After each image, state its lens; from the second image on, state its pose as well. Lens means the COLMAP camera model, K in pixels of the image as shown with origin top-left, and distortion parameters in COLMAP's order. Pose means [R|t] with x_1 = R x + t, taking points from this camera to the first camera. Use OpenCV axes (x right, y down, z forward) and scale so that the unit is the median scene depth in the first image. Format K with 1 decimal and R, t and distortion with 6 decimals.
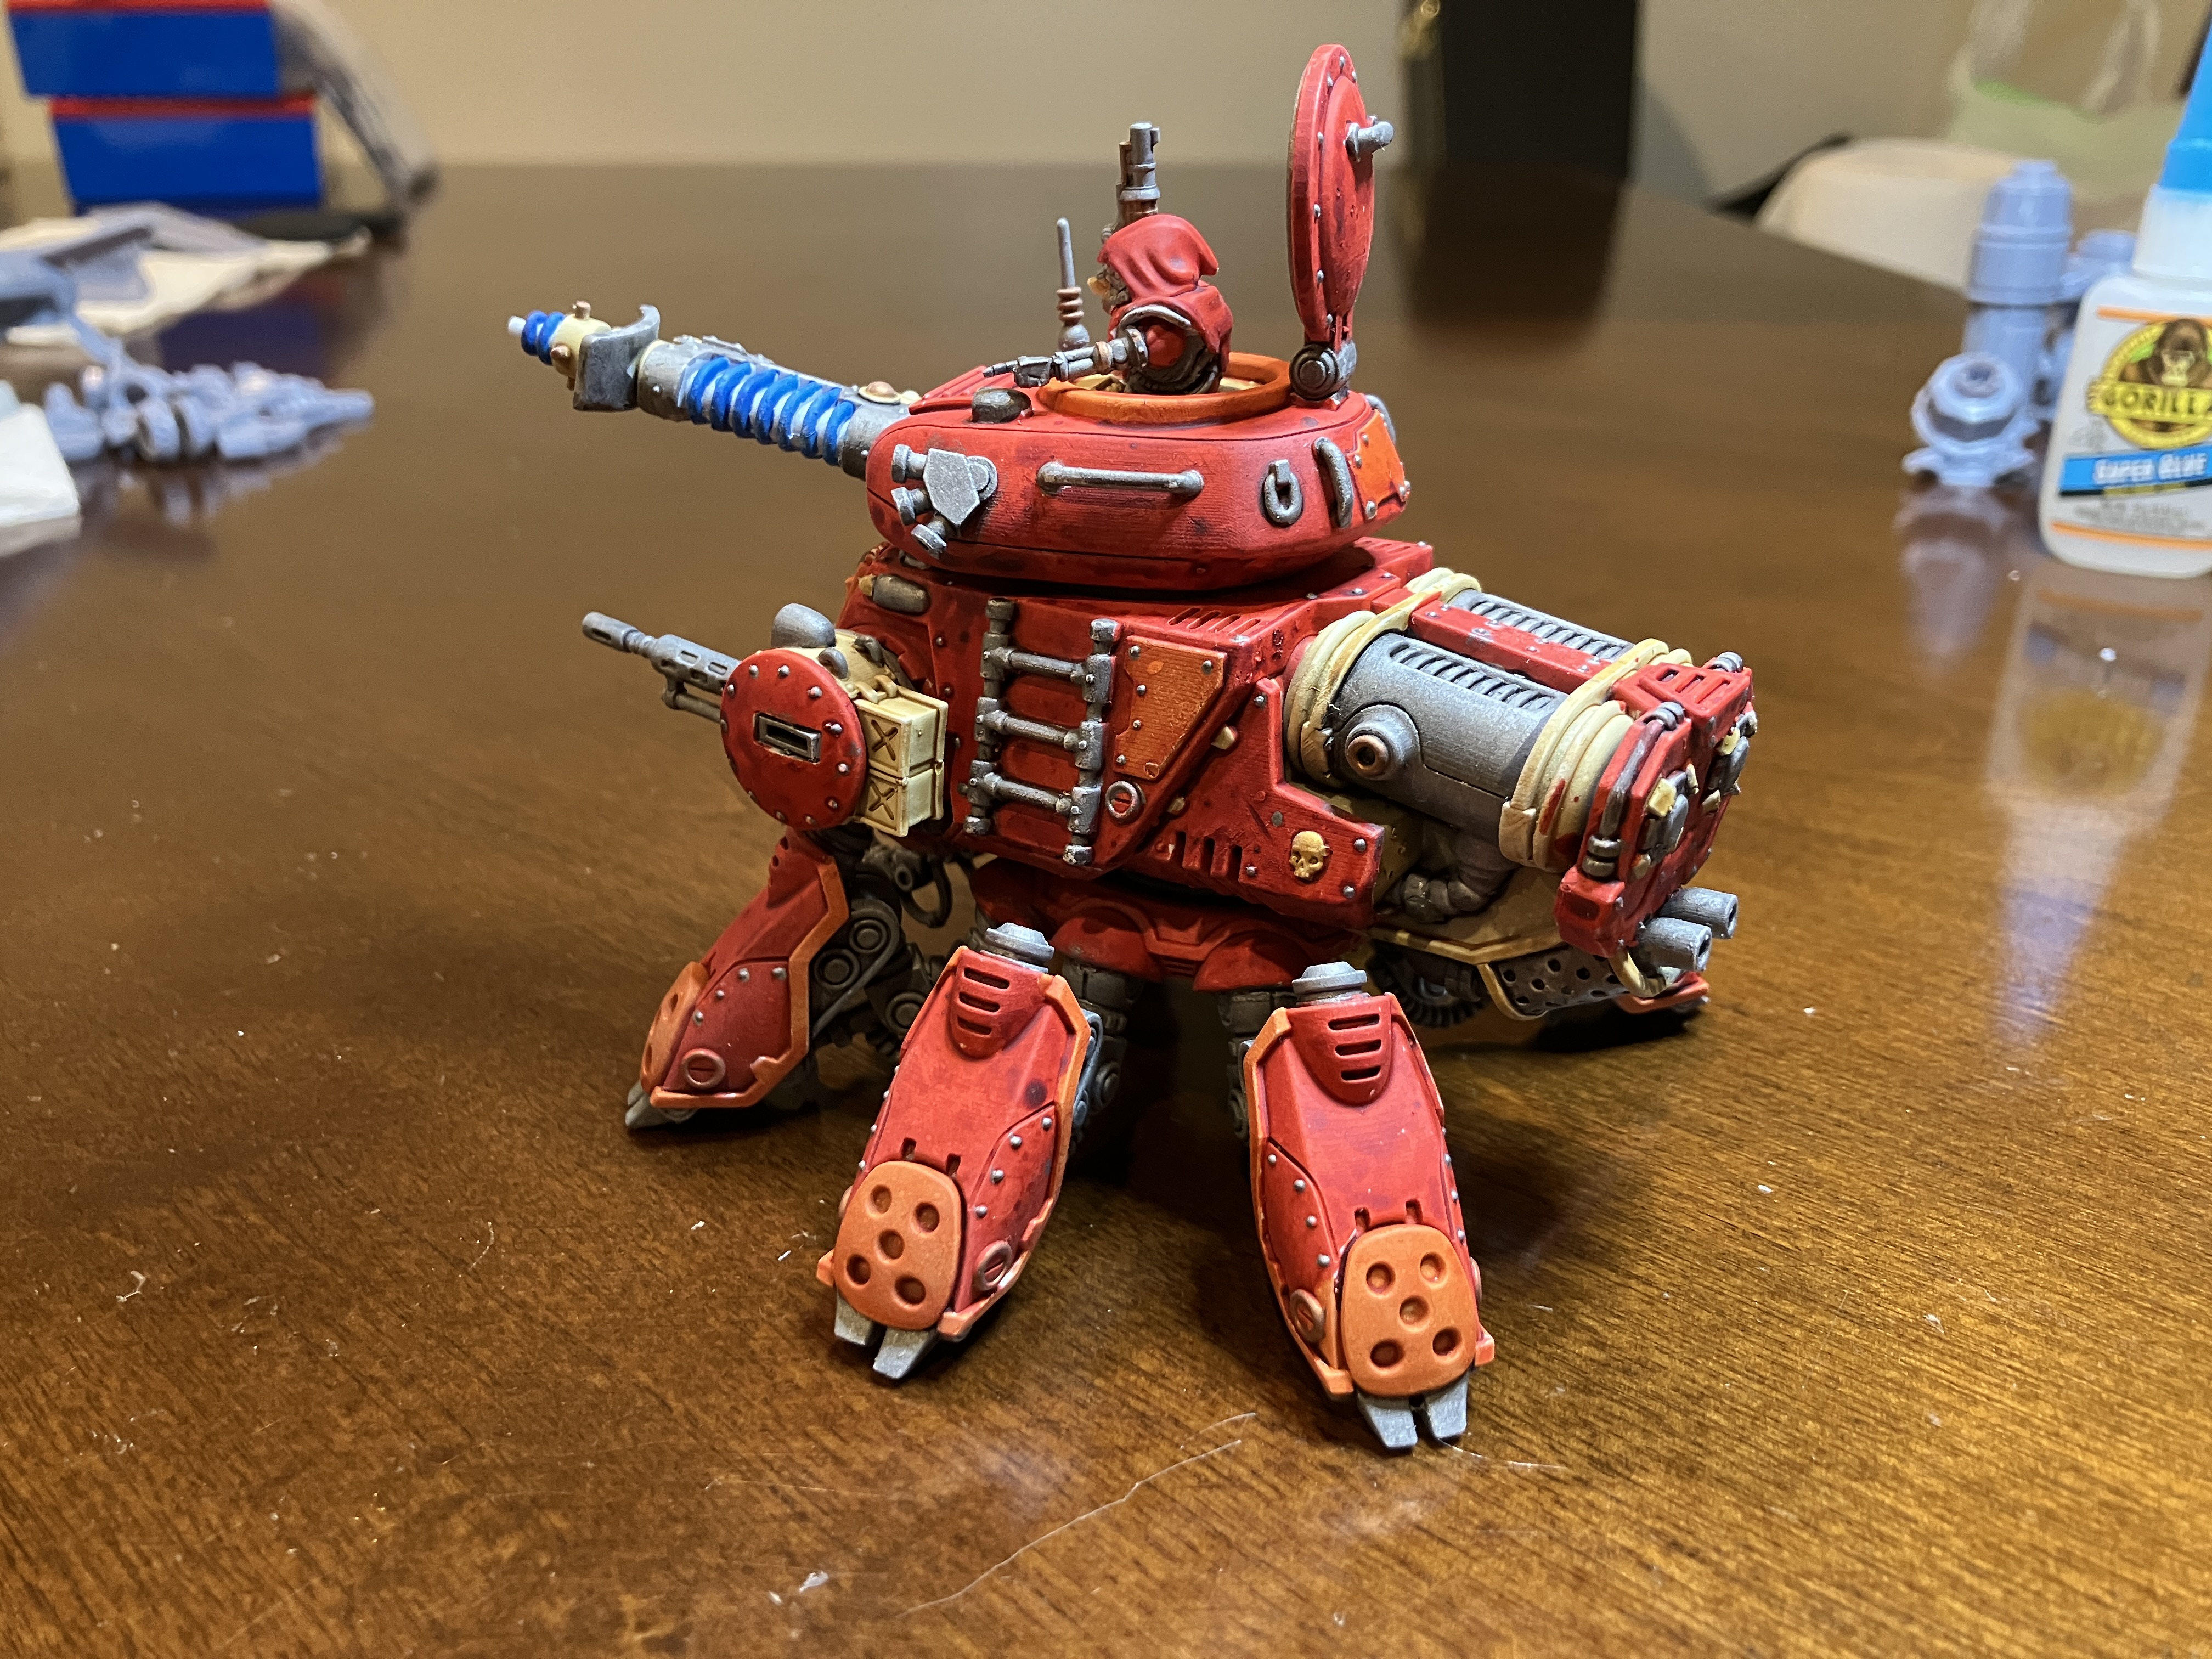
lens RADIAL K [[1896.2, 0, 1106.0], [0, 1896.2, 829.5], [0, 0, 1]] dist [-0.049660, 0.072210]
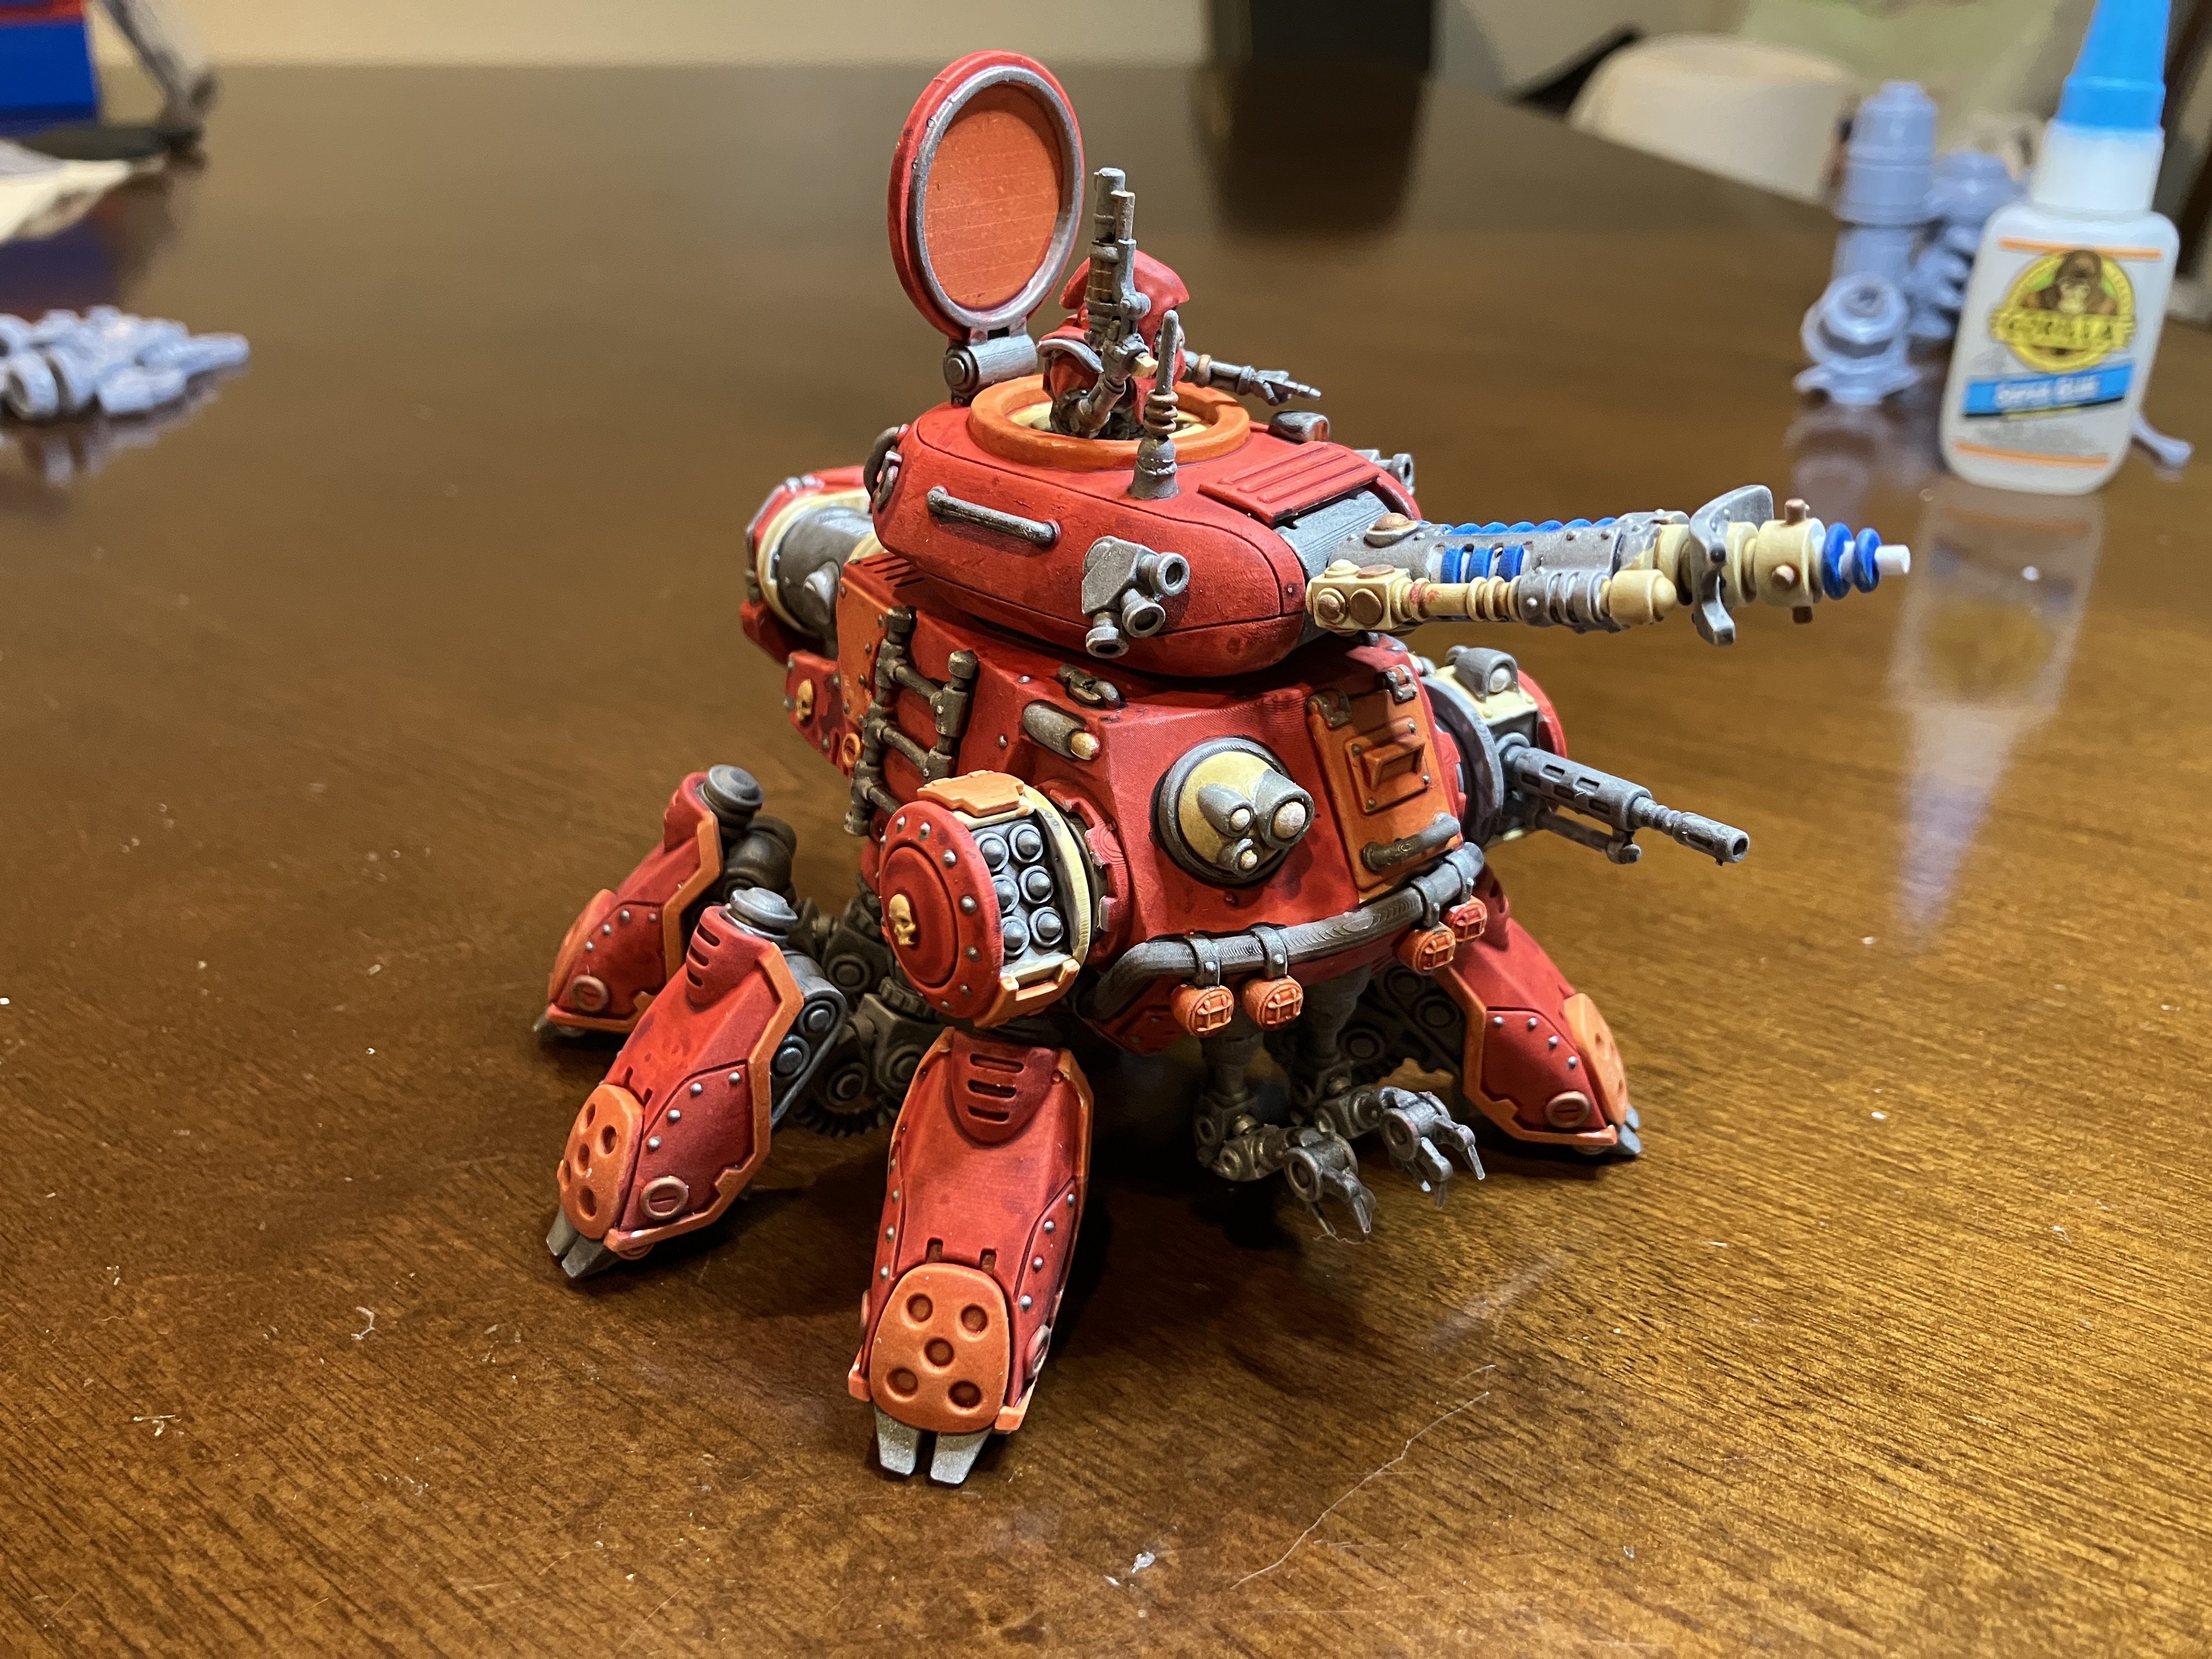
lens RADIAL K [[1896.2, 0, 1106.0], [0, 1896.2, 829.5], [0, 0, 1]] dist [-0.049660, 0.072210]
pose [[0.992929, -0.047224, 0.108911, -0.234880], [0.041126, 0.997494, 0.057575, -0.063690], [-0.111357, -0.052689, 0.992383, -0.024637]]
